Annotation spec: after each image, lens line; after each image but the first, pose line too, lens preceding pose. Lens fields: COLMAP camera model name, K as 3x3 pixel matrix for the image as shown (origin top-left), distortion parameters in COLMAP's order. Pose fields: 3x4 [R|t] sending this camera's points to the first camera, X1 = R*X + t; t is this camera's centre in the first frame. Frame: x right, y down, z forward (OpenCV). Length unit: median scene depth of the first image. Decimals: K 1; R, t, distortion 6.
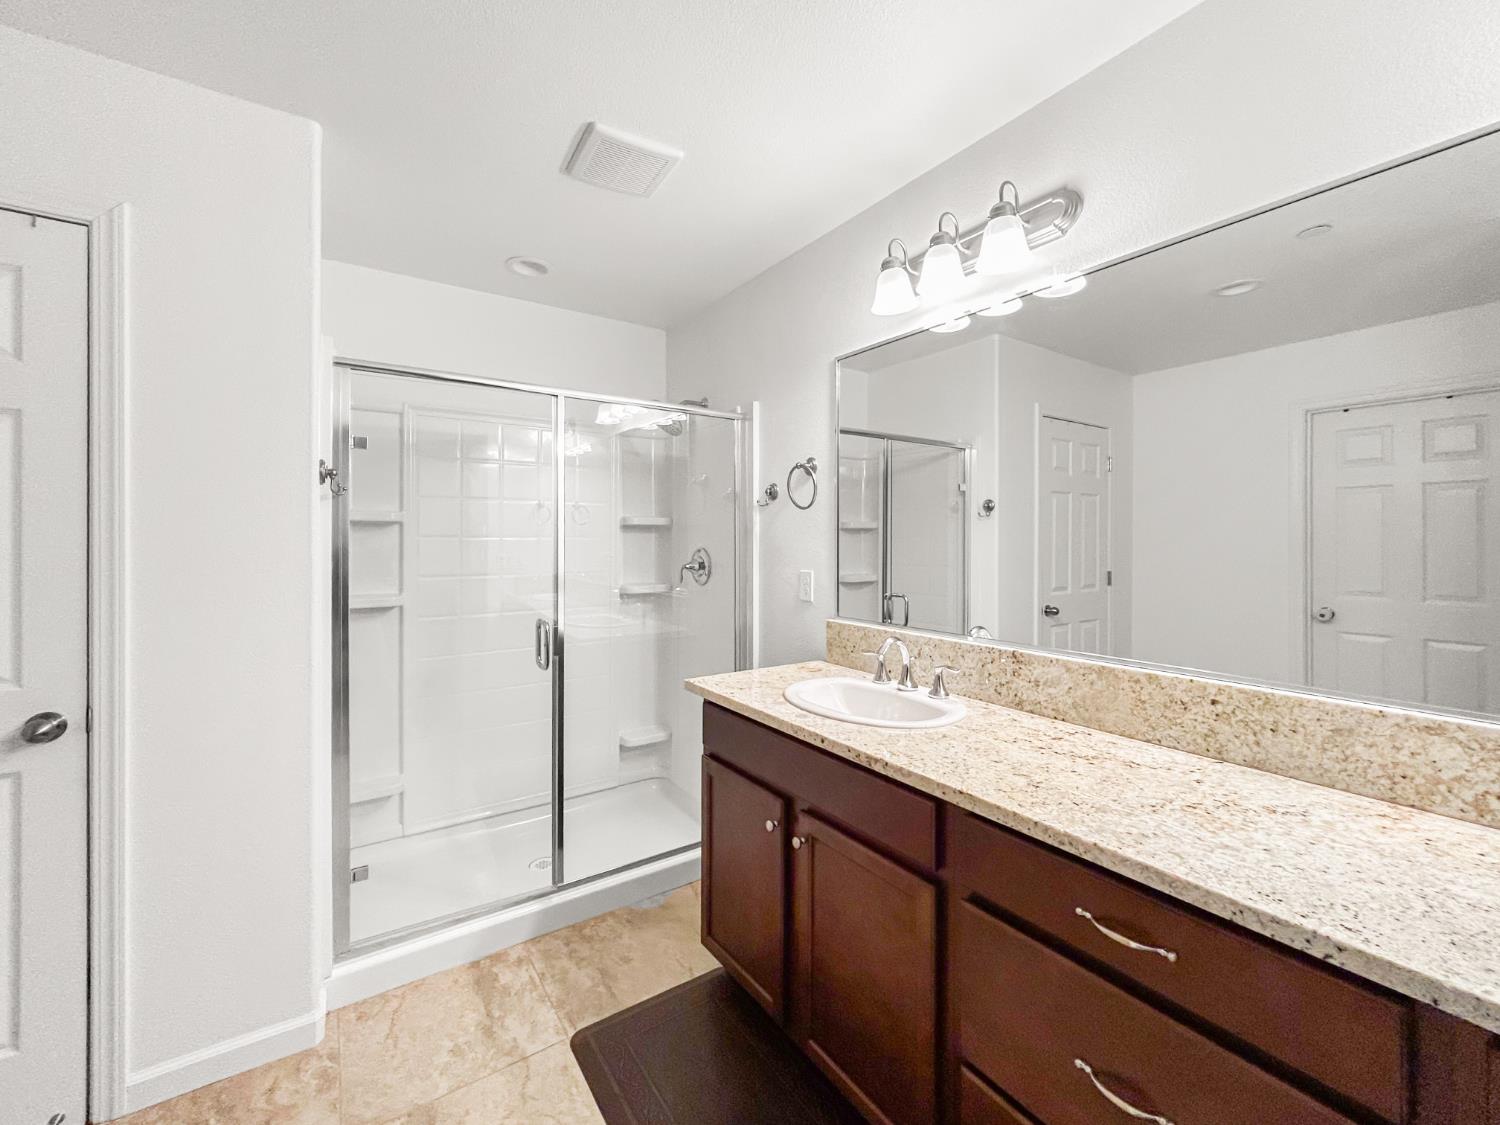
lens RADIAL K [[622.7, 0, 746.4], [0, 622.7, 547.5], [0, 0, 1]] dist [0.000612, 0.000414]
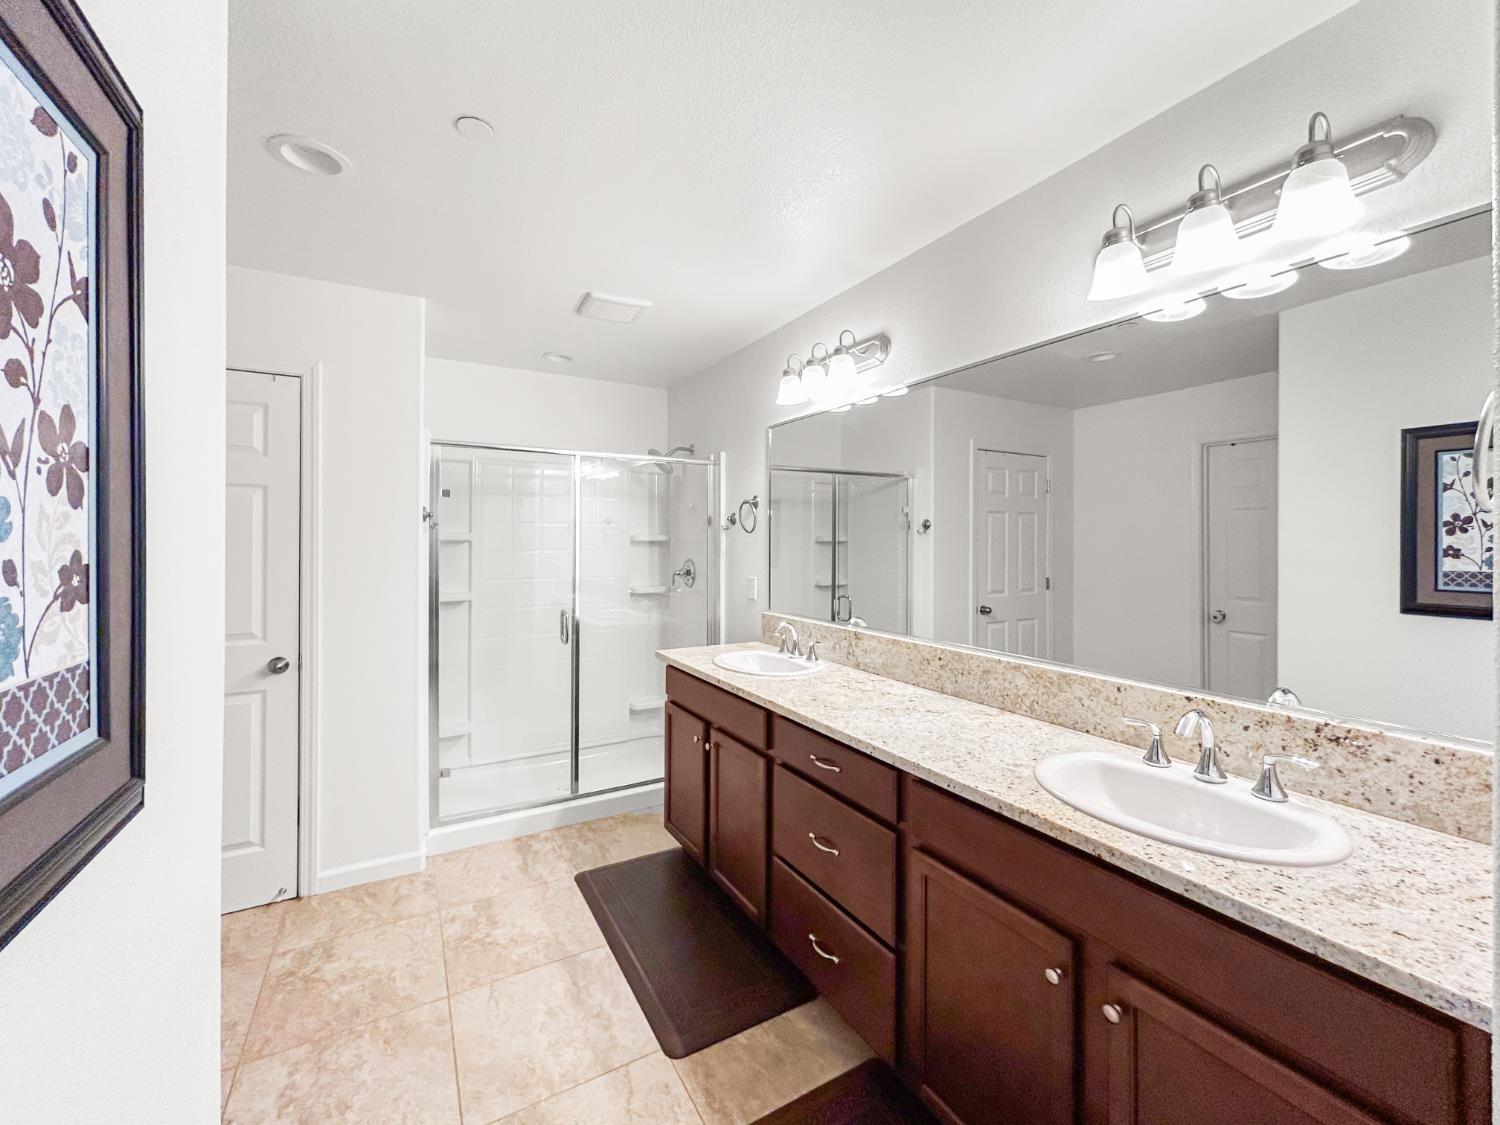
lens RADIAL K [[622.7, 0, 746.4], [0, 622.7, 547.5], [0, 0, 1]] dist [0.000612, 0.000414]
pose [[0.996773, 0.001957, -0.080251, 0.243198], [-0.002286, 0.999989, -0.004004, -0.028861], [0.080242, 0.004174, 0.996767, -0.474993]]
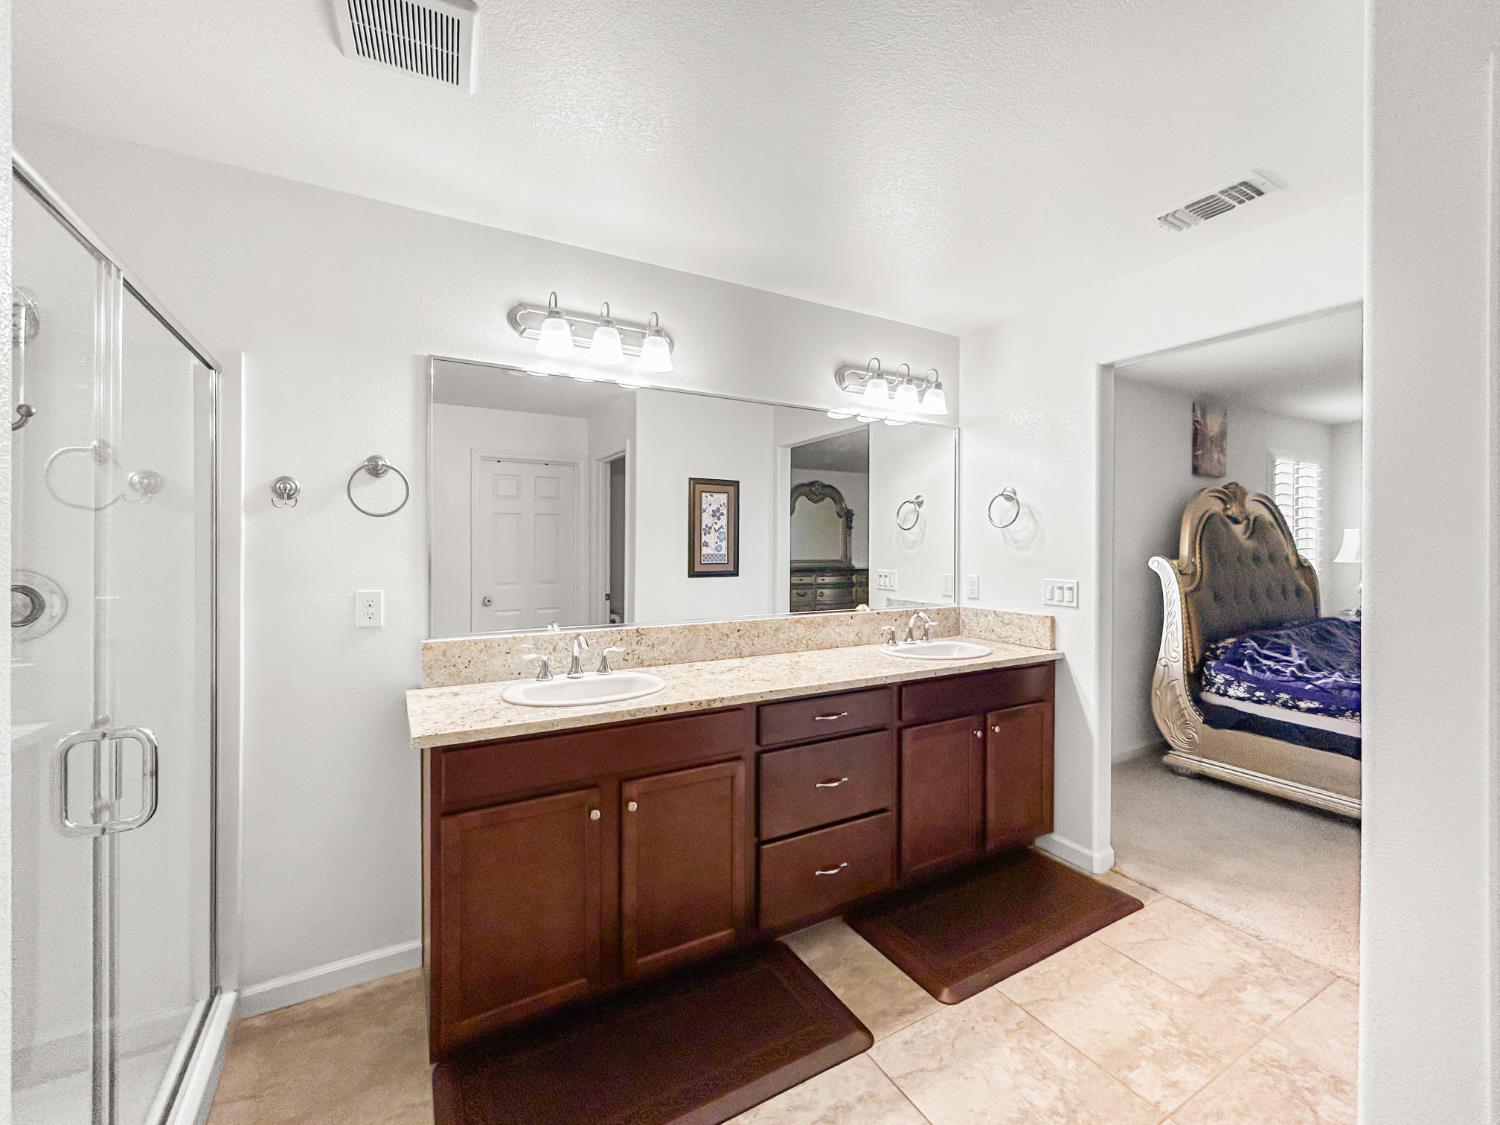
lens RADIAL K [[622.7, 0, 746.4], [0, 622.7, 547.5], [0, 0, 1]] dist [0.000612, 0.000414]
pose [[0.075827, -0.005741, 0.997104, -0.870320], [0.009267, 0.999944, 0.005052, -0.025145], [-0.997078, 0.008857, 0.075876, 0.541008]]
